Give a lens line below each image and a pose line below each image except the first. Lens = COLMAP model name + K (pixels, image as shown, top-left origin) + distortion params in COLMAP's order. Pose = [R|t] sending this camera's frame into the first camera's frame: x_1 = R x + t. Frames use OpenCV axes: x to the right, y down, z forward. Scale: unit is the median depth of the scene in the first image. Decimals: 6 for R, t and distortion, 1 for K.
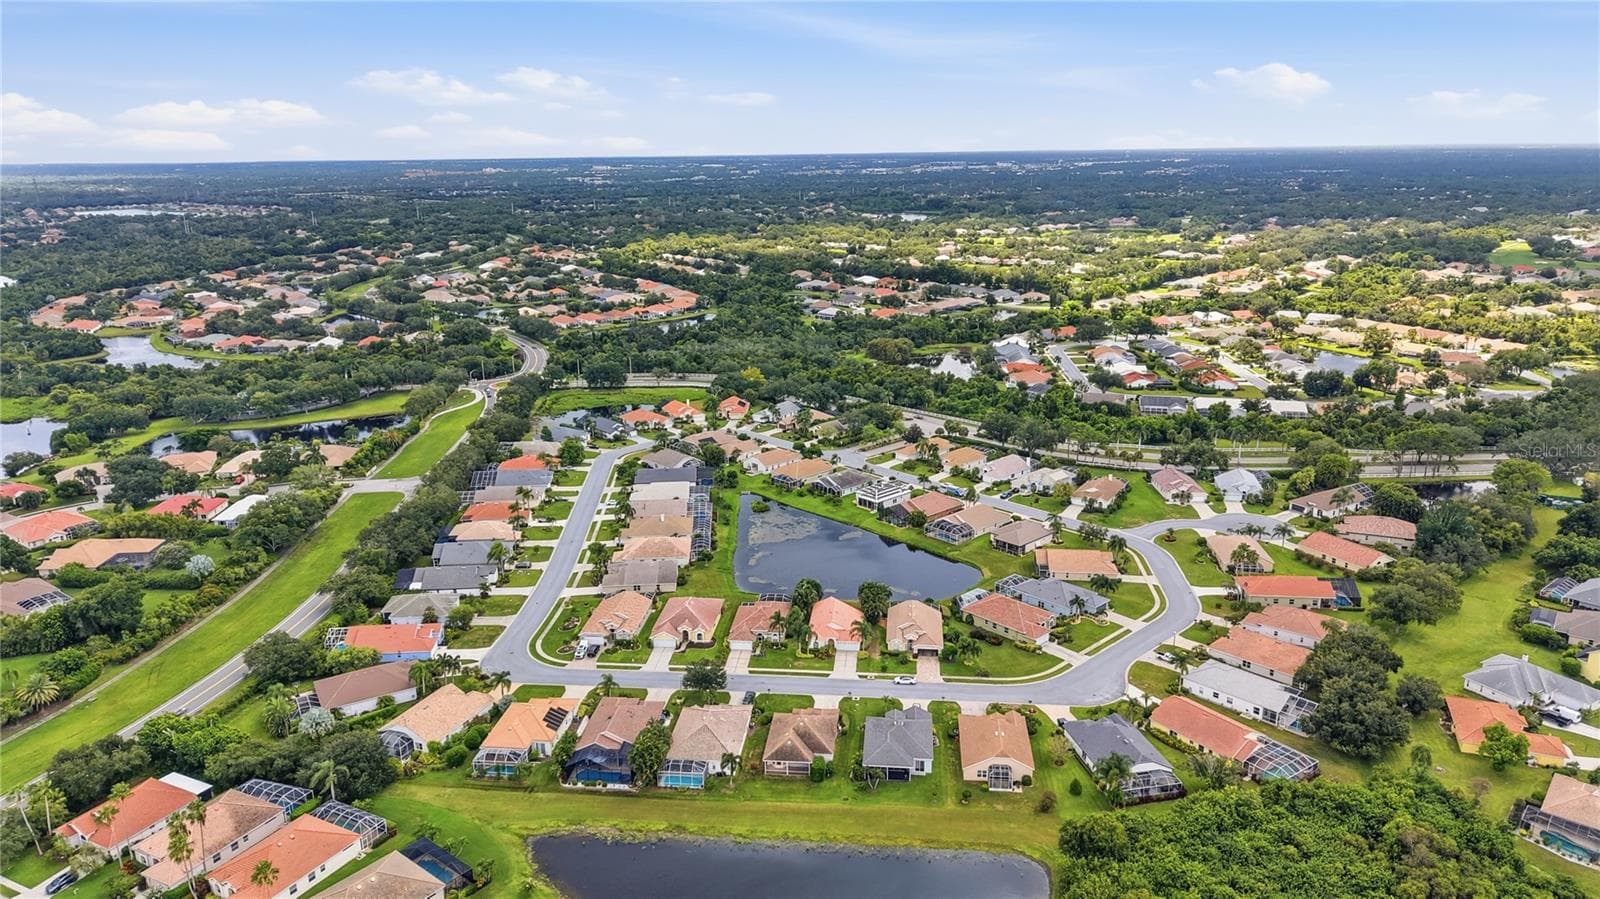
lens RADIAL K [[1071.7, 0, 800.0], [0, 1071.7, 449.5], [0, 0, 1]] dist [0.068907, -0.094707]
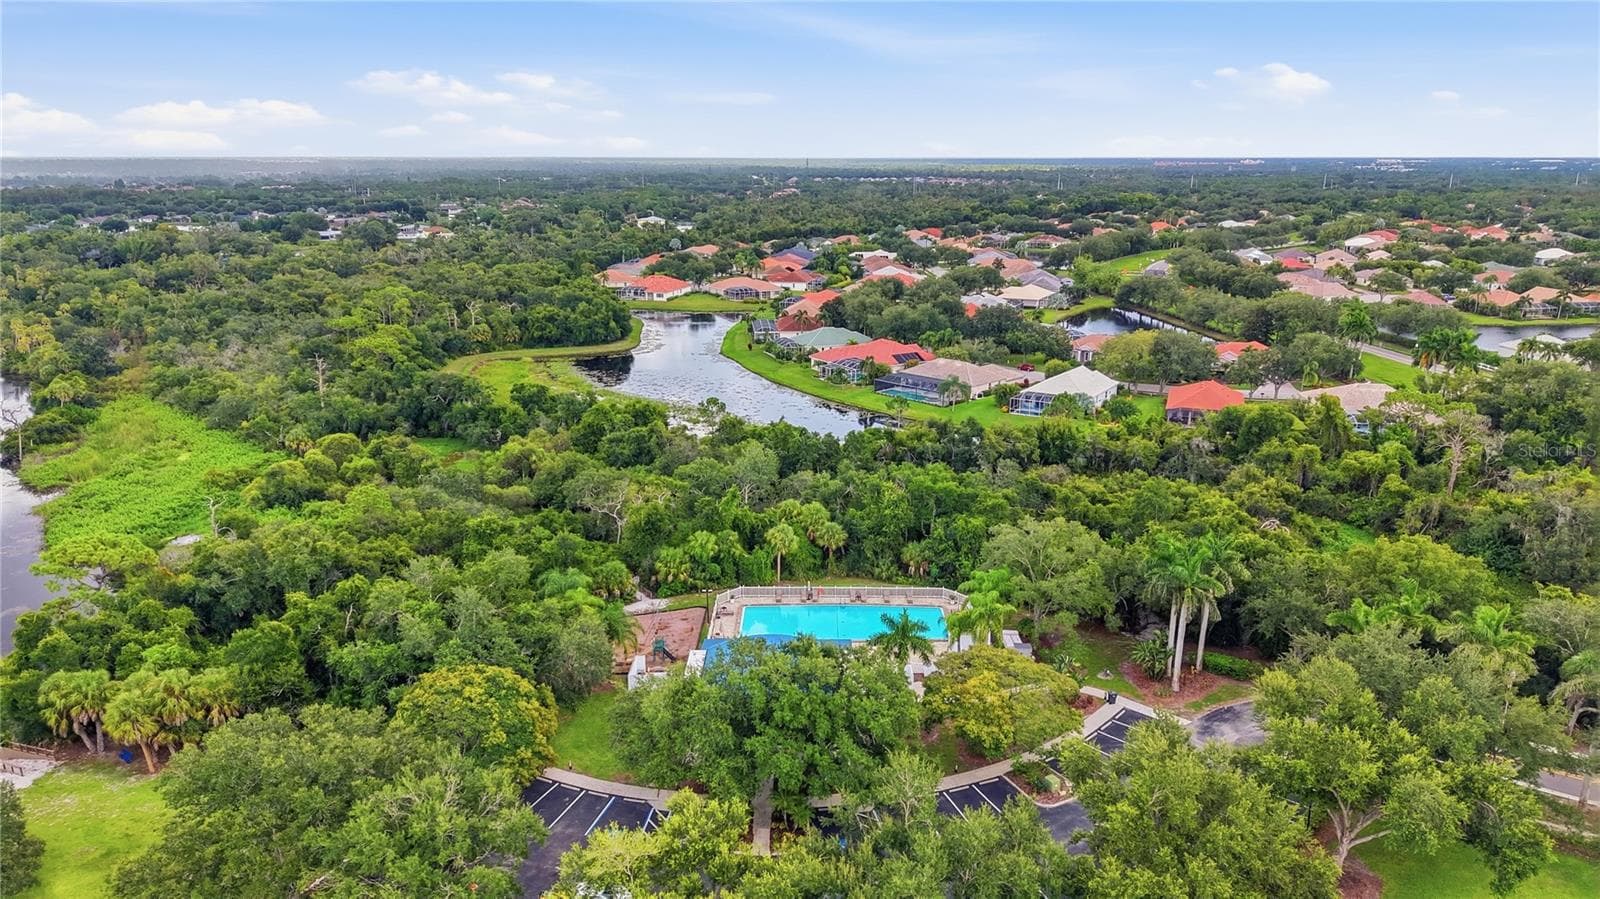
lens RADIAL K [[1071.7, 0, 800.0], [0, 1071.7, 449.5], [0, 0, 1]] dist [0.068907, -0.094707]
pose [[0.803280, 0.168986, -0.571127, -0.248650], [-0.171128, 0.983957, 0.050445, -0.065226], [0.570488, 0.057214, 0.819311, 0.541126]]
